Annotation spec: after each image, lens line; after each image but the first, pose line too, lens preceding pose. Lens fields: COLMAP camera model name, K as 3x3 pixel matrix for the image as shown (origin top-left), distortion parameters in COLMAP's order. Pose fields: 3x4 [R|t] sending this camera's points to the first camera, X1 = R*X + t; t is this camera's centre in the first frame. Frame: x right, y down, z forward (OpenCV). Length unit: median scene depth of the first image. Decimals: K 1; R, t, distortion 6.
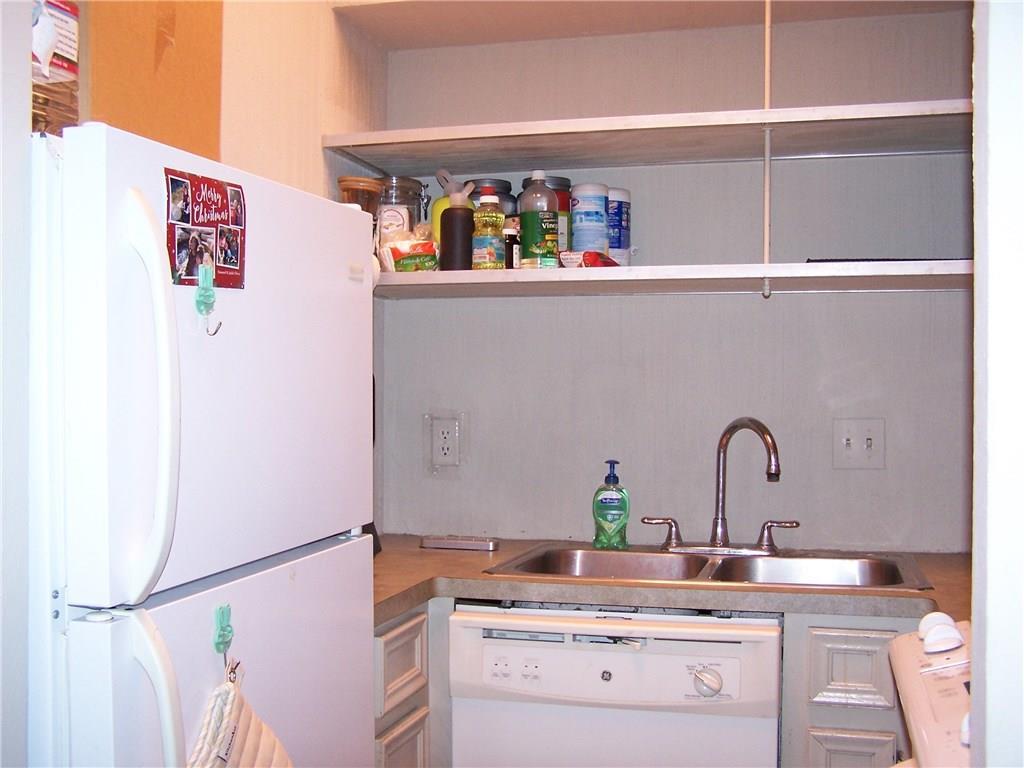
lens RADIAL K [[1186.0, 0, 512.0], [0, 1186.0, 384.0], [0, 0, 1]] dist [-0.198284, 0.353723]
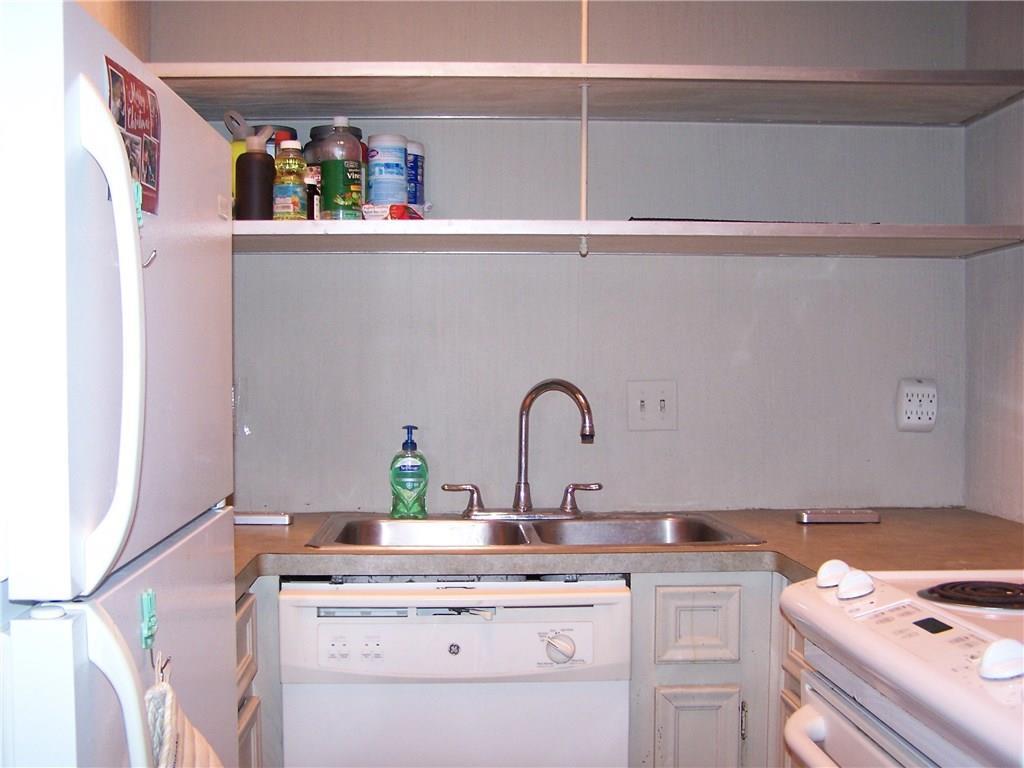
lens RADIAL K [[1186.0, 0, 512.0], [0, 1186.0, 384.0], [0, 0, 1]] dist [-0.198284, 0.353723]
pose [[0.951666, -0.008053, 0.307029, -0.138239], [0.002472, 0.999825, 0.018564, 0.014322], [-0.307125, -0.016907, 0.951519, 0.071290]]
